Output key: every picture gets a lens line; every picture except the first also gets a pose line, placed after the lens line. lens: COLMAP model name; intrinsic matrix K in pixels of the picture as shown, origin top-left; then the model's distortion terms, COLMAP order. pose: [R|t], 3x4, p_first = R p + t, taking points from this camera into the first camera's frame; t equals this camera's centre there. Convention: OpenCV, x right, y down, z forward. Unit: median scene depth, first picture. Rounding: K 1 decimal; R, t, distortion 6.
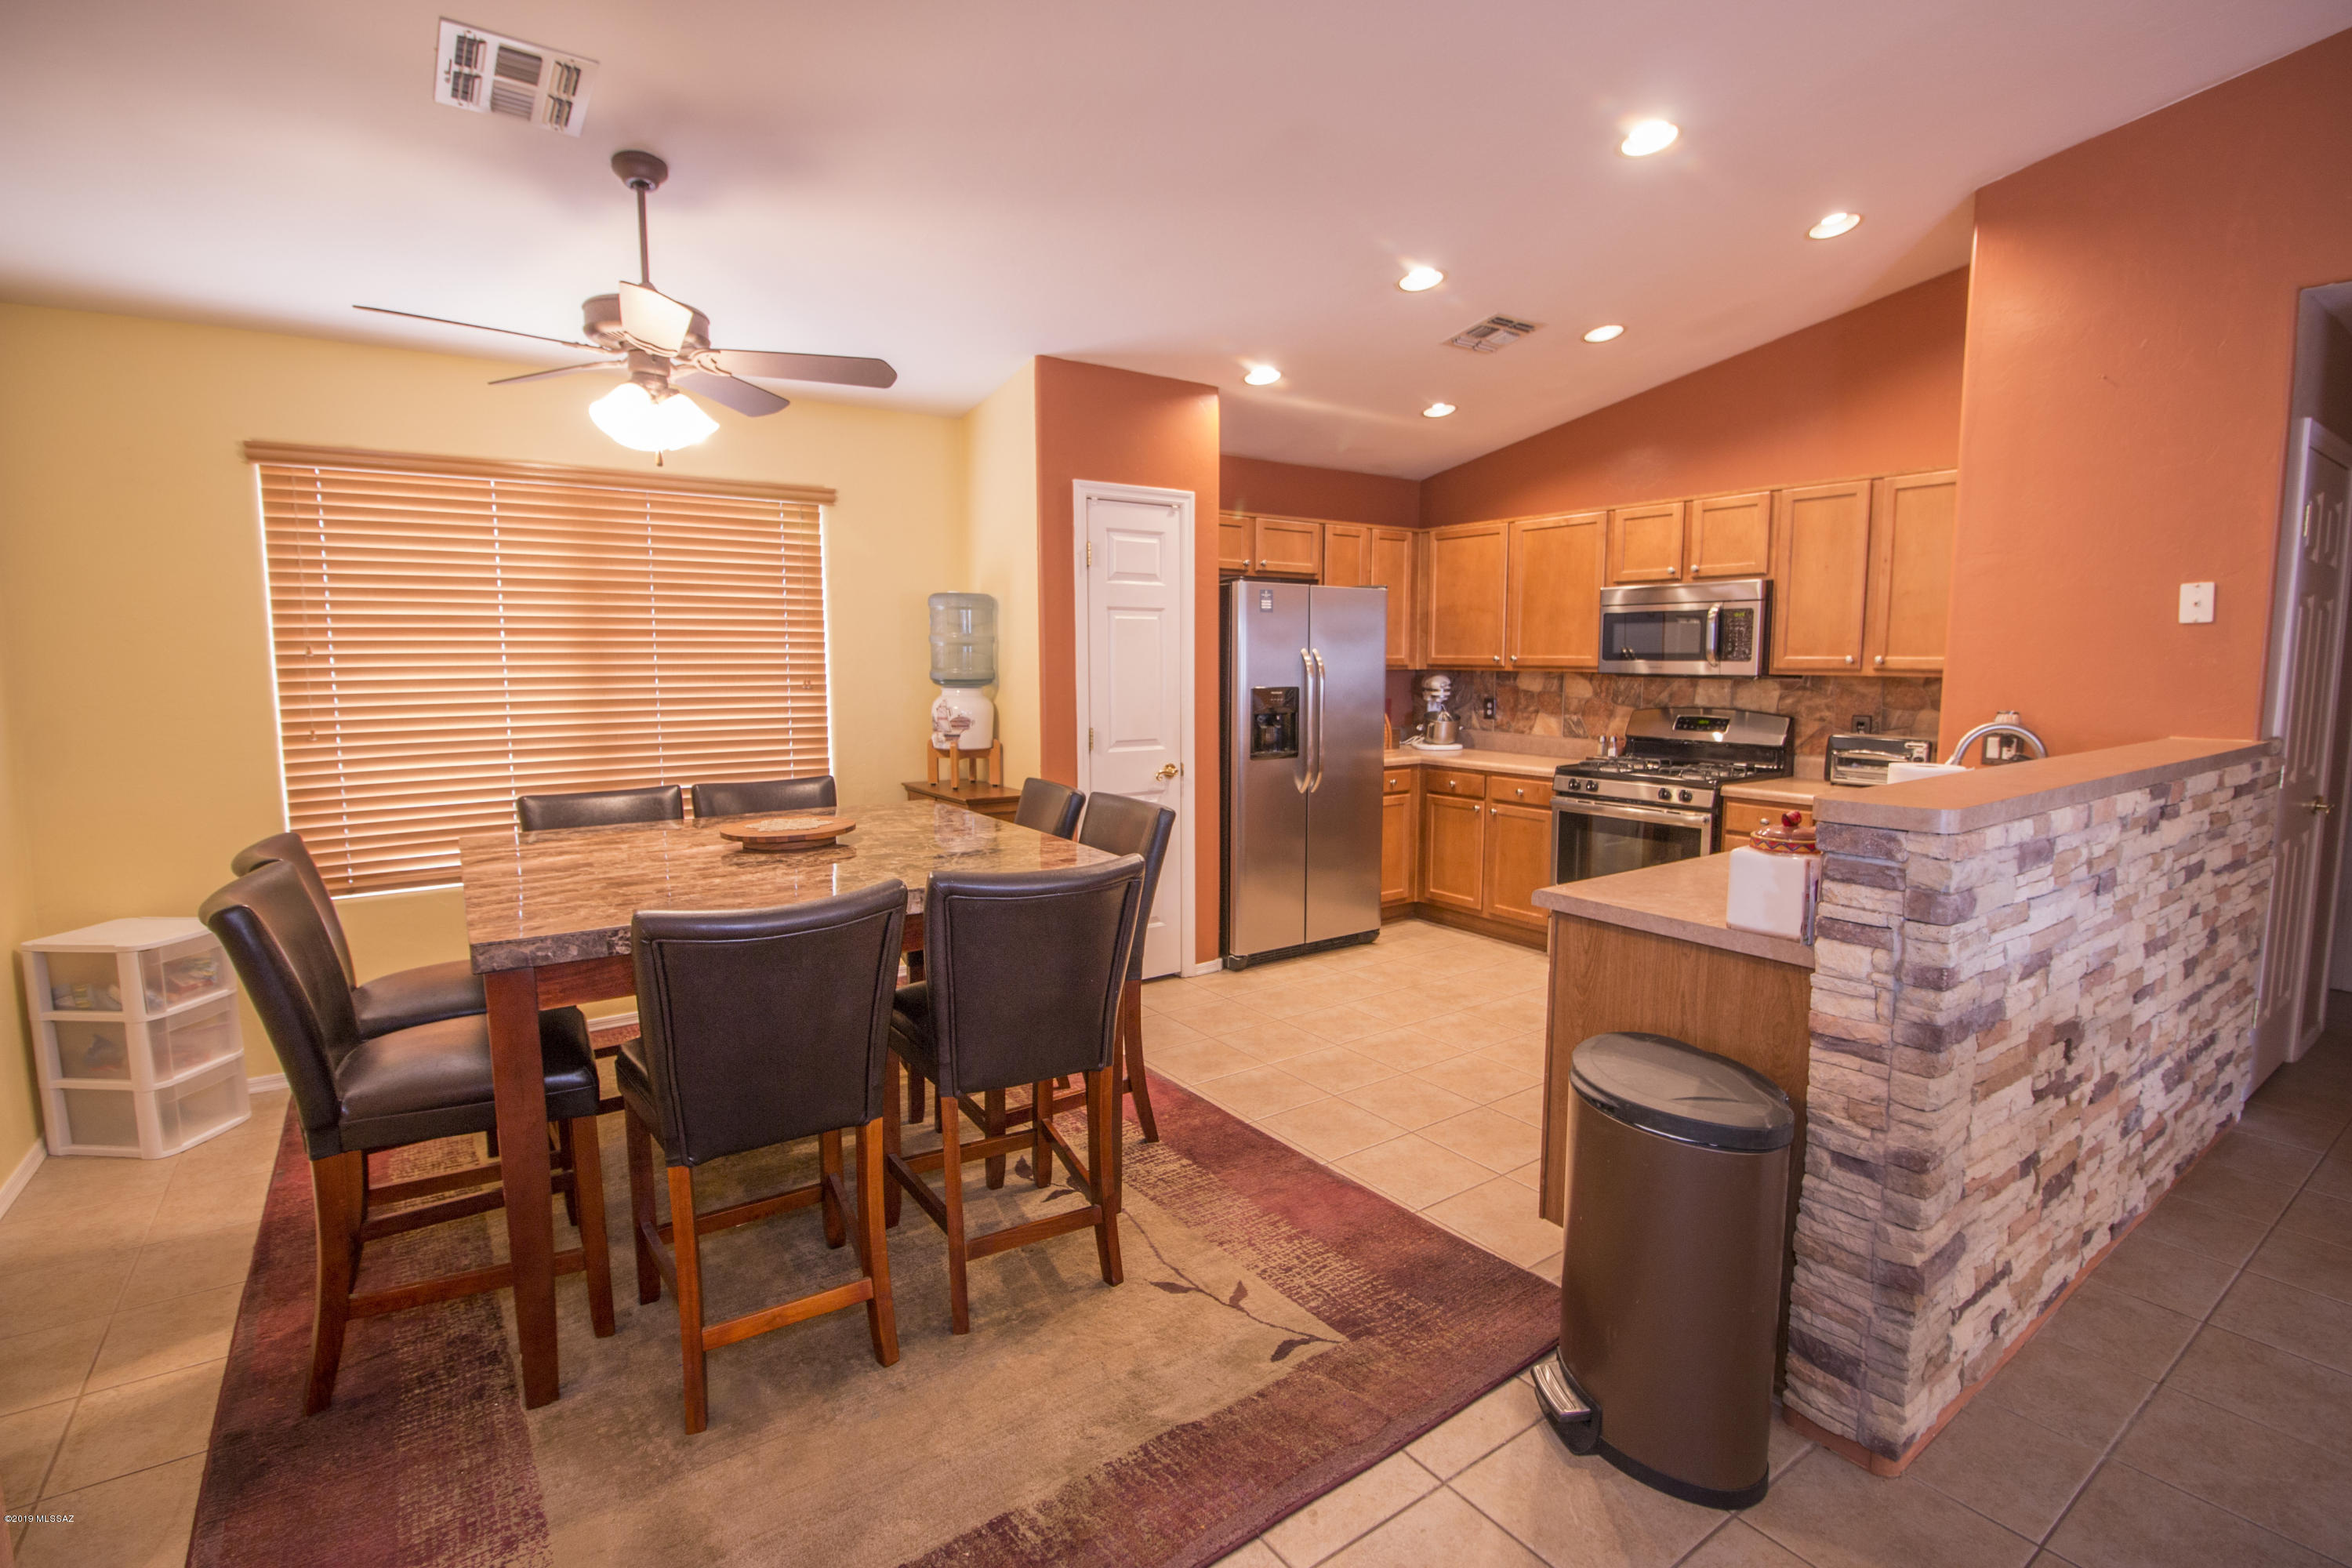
lens RADIAL K [[1083.3, 0, 1176.1], [0, 1083.3, 782.4], [0, 0, 1]] dist [-0.015270, -0.003268]
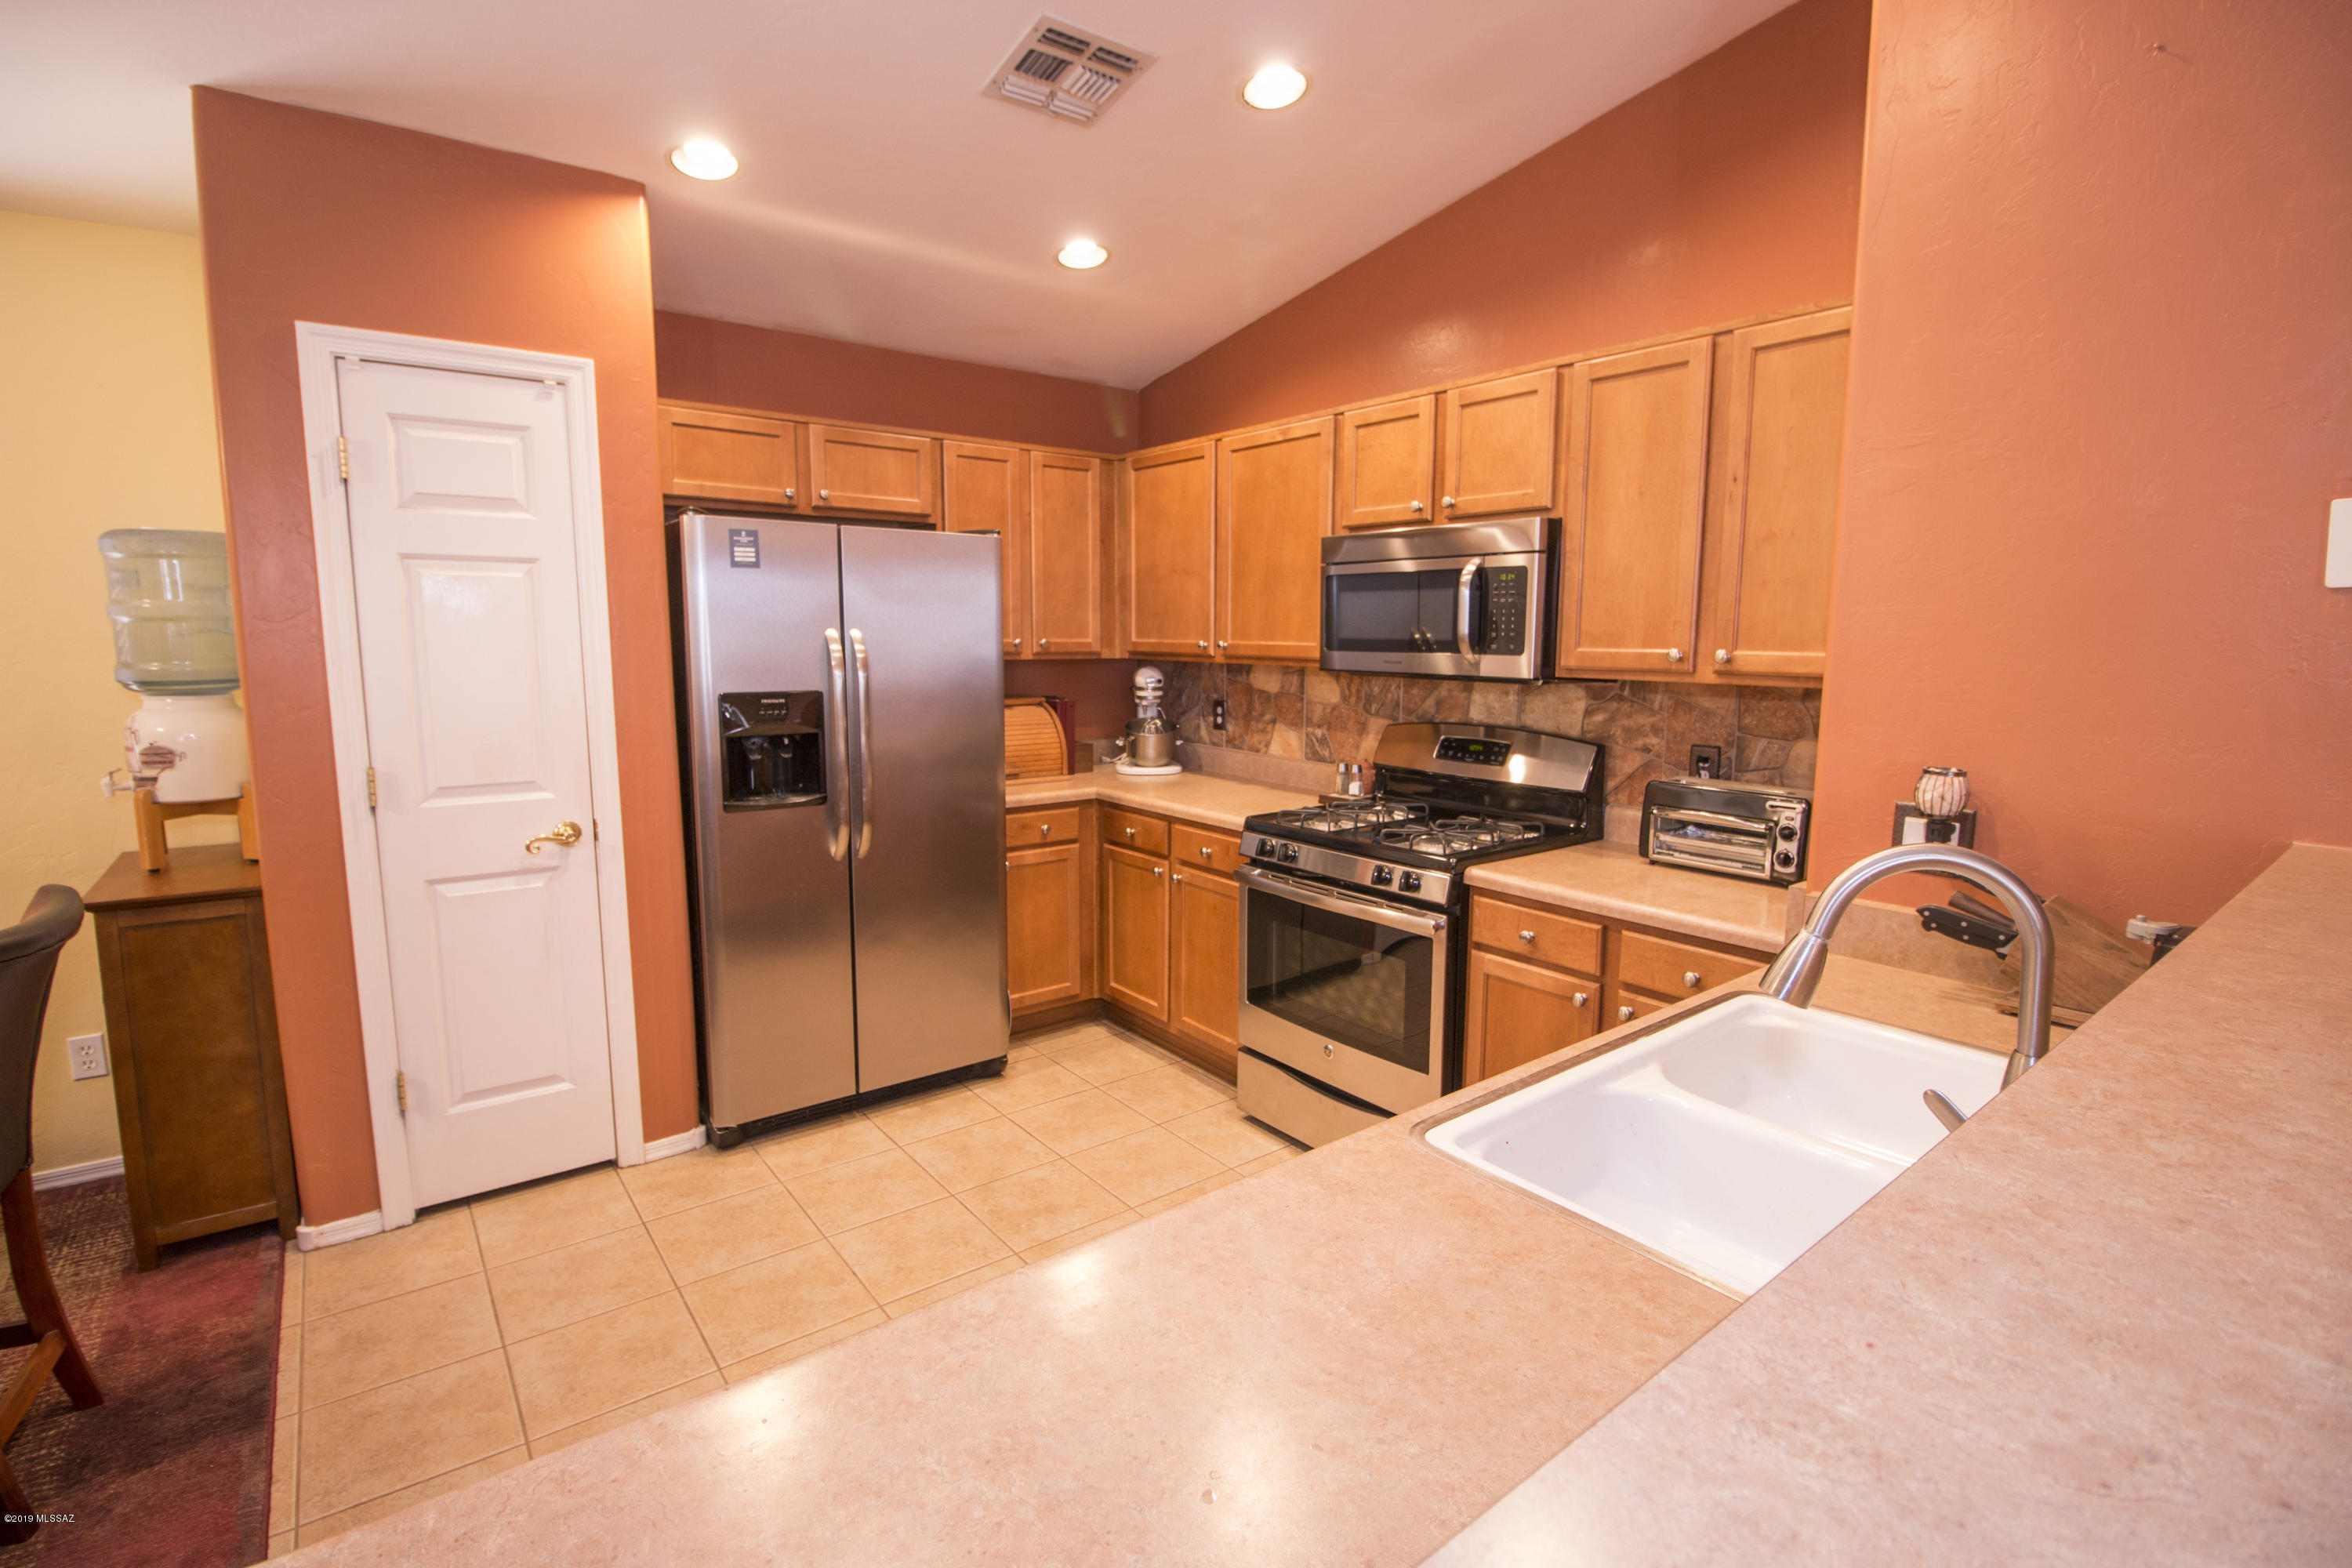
lens RADIAL K [[1083.3, 0, 1177.6], [0, 1083.3, 784.1], [0, 0, 1]] dist [-0.015270, -0.003268]
pose [[0.998906, 0.000478, 0.046770, 0.289922], [-0.001573, 0.999726, 0.023373, -0.050418], [-0.046746, -0.023421, 0.998632, 0.378216]]
